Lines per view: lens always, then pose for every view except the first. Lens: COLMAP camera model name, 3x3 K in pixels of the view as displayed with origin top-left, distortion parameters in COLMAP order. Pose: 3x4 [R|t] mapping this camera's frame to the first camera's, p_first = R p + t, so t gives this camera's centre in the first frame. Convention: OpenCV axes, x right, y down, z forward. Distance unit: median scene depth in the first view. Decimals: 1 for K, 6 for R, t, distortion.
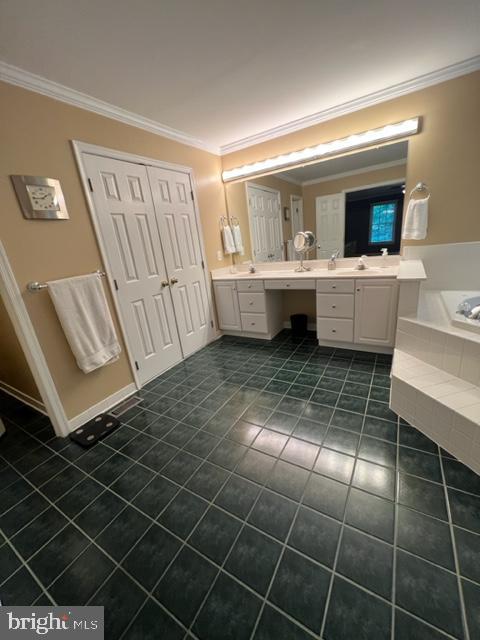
lens RADIAL K [[256.5, 0, 243.1], [0, 256.5, 318.6], [0, 0, 1]] dist [-0.000657, 0.000816]
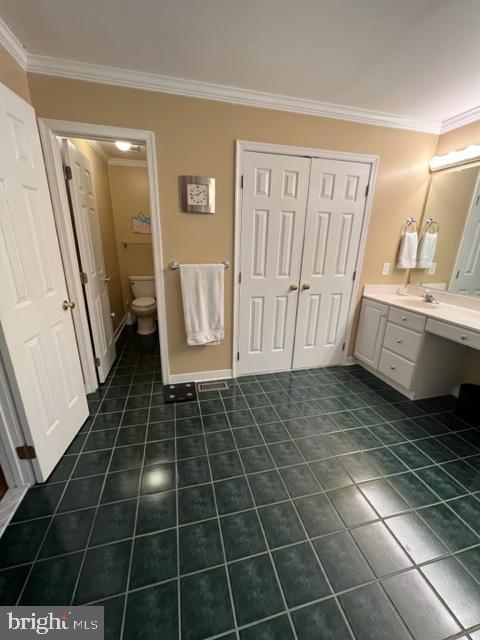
lens RADIAL K [[256.5, 0, 239.6], [0, 256.5, 321.5], [0, 0, 1]] dist [-0.000657, 0.000816]
pose [[0.697382, 0.328007, -0.637236, 0.189419], [-0.306700, 0.940183, 0.148296, -0.096160], [0.647760, 0.092021, 0.756266, 0.178022]]
